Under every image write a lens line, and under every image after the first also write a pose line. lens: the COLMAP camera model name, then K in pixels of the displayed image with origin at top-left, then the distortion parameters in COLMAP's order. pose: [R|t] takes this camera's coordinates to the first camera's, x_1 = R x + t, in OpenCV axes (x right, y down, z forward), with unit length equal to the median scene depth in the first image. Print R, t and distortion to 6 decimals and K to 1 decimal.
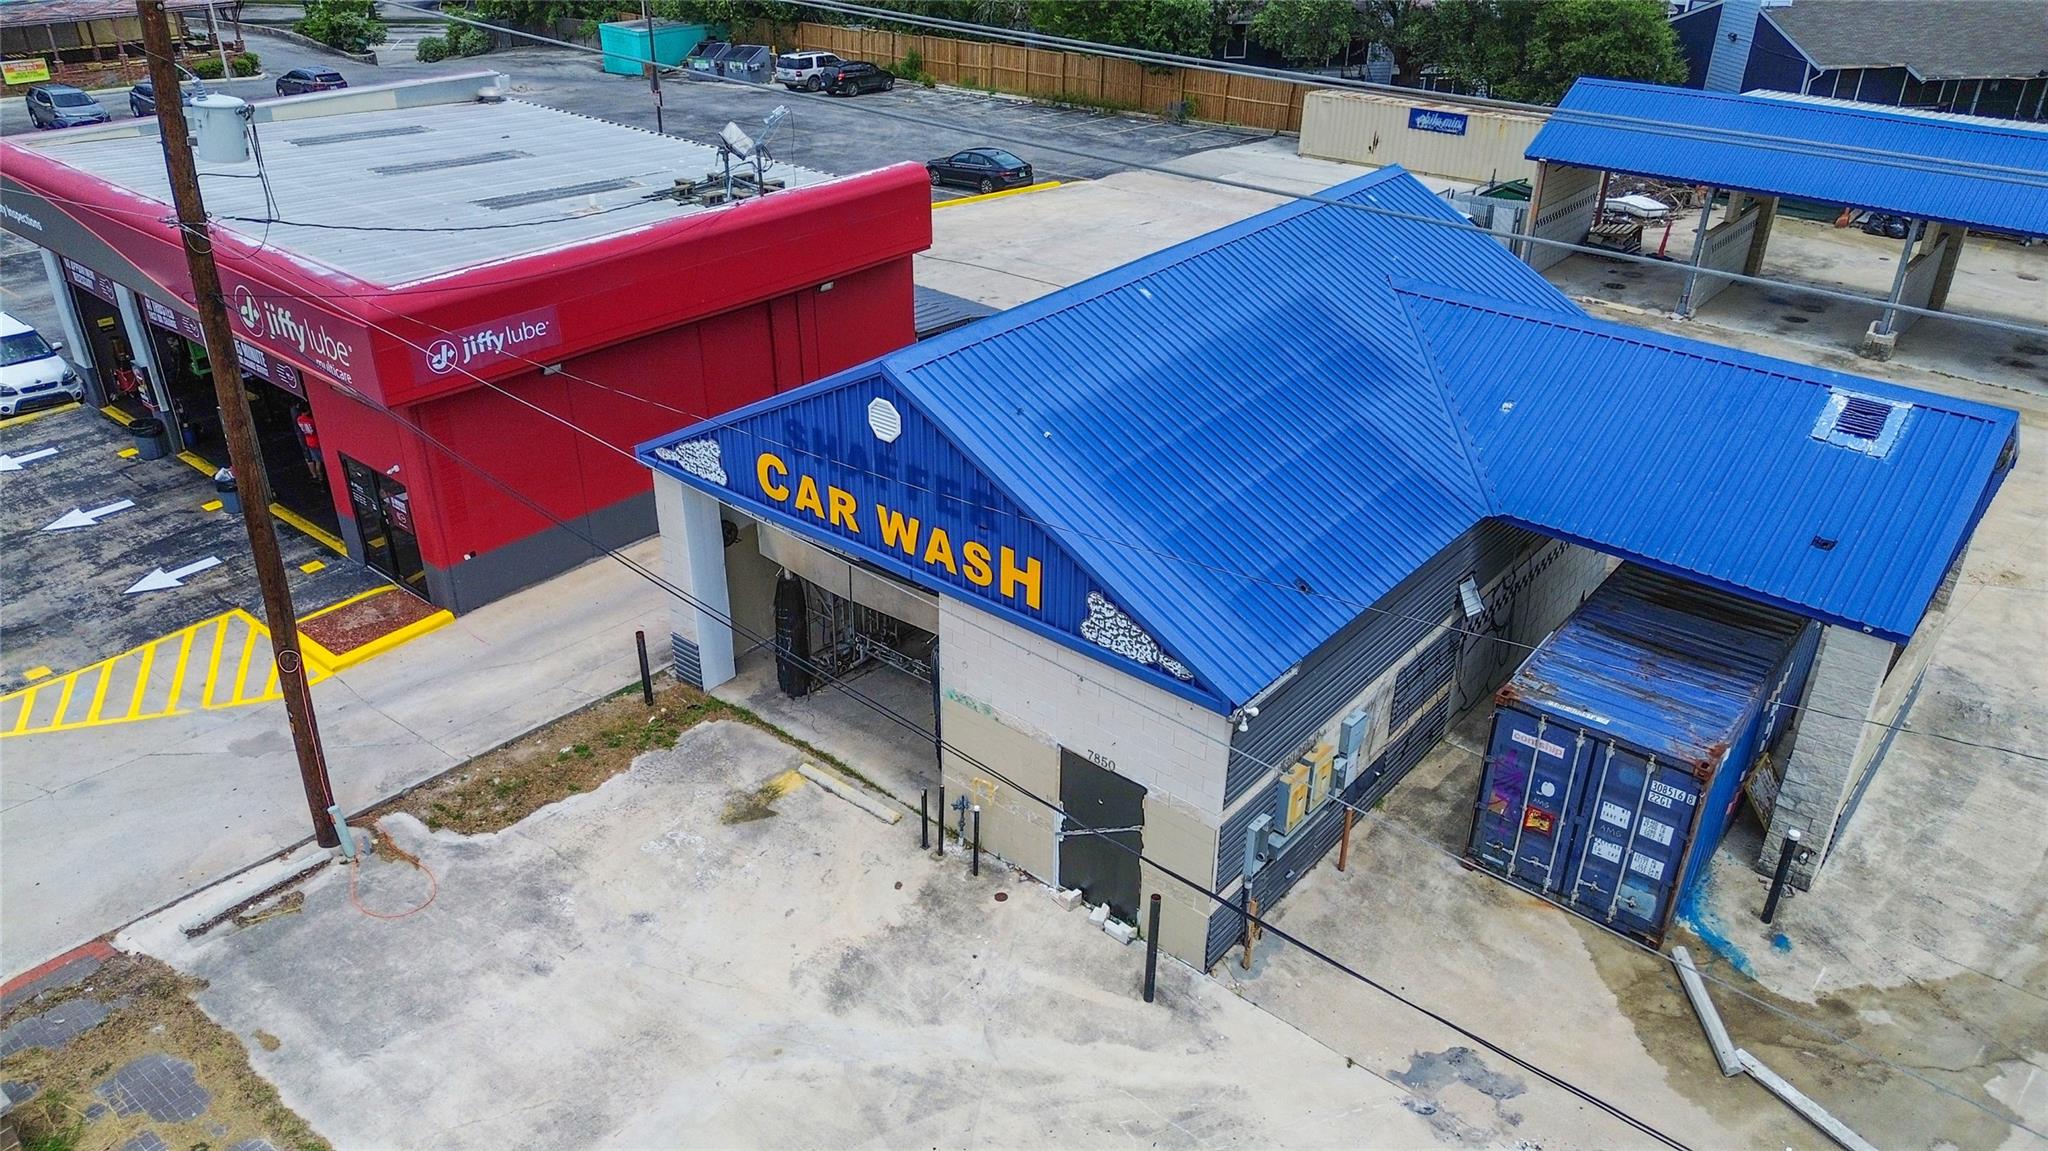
lens RADIAL K [[1483.6, 0, 1016.0], [0, 1483.6, 572.3], [0, 0, 1]] dist [0.068428, -0.061710]
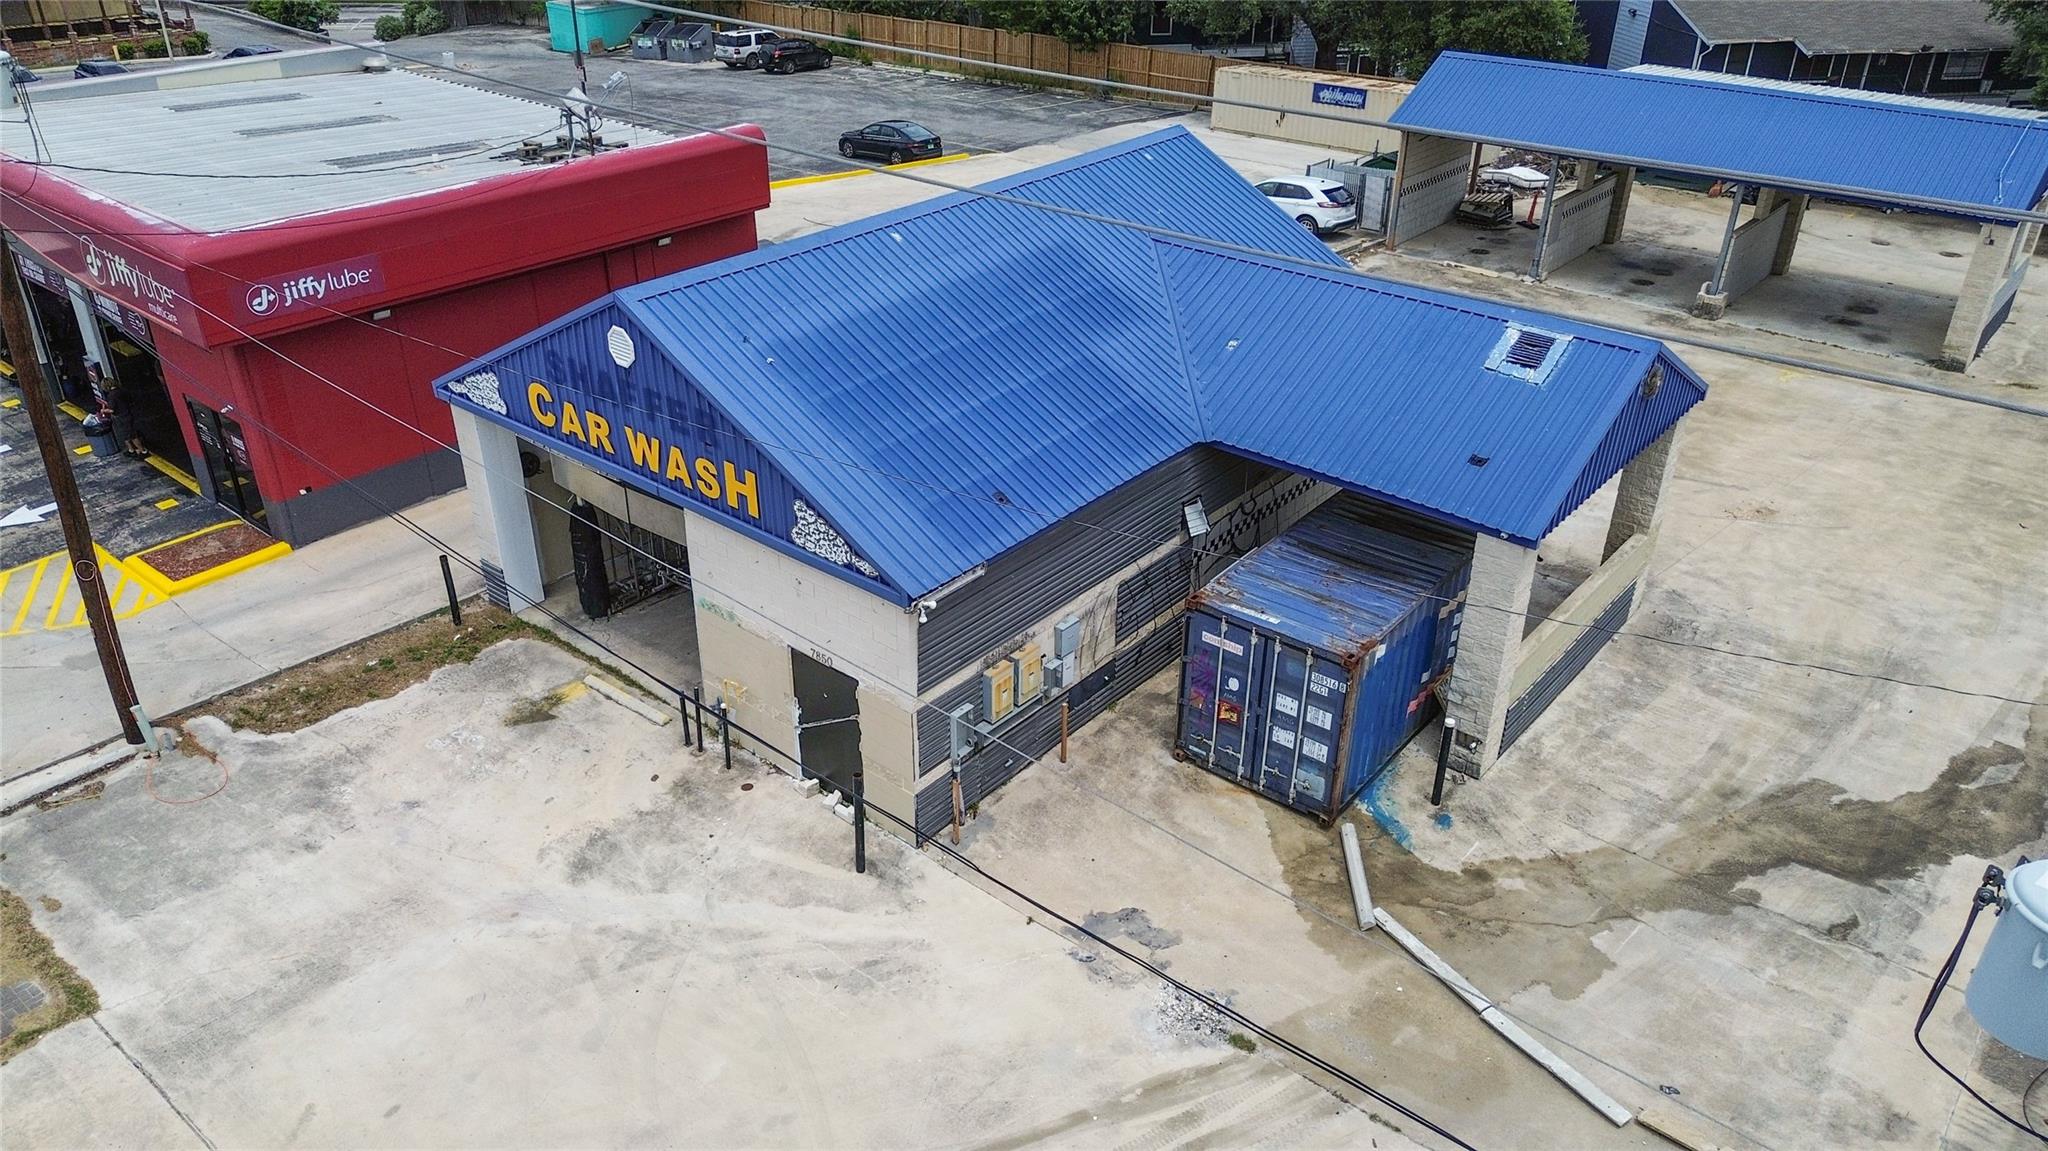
lens RADIAL K [[1483.6, 0, 1007.3], [0, 1483.6, 566.5], [0, 0, 1]] dist [0.068428, -0.061710]
pose [[0.999999, -0.001280, 0.000148, 0.180794], [0.001279, 0.999973, 0.007276, 0.047897], [-0.000158, -0.007276, 0.999974, -0.096026]]
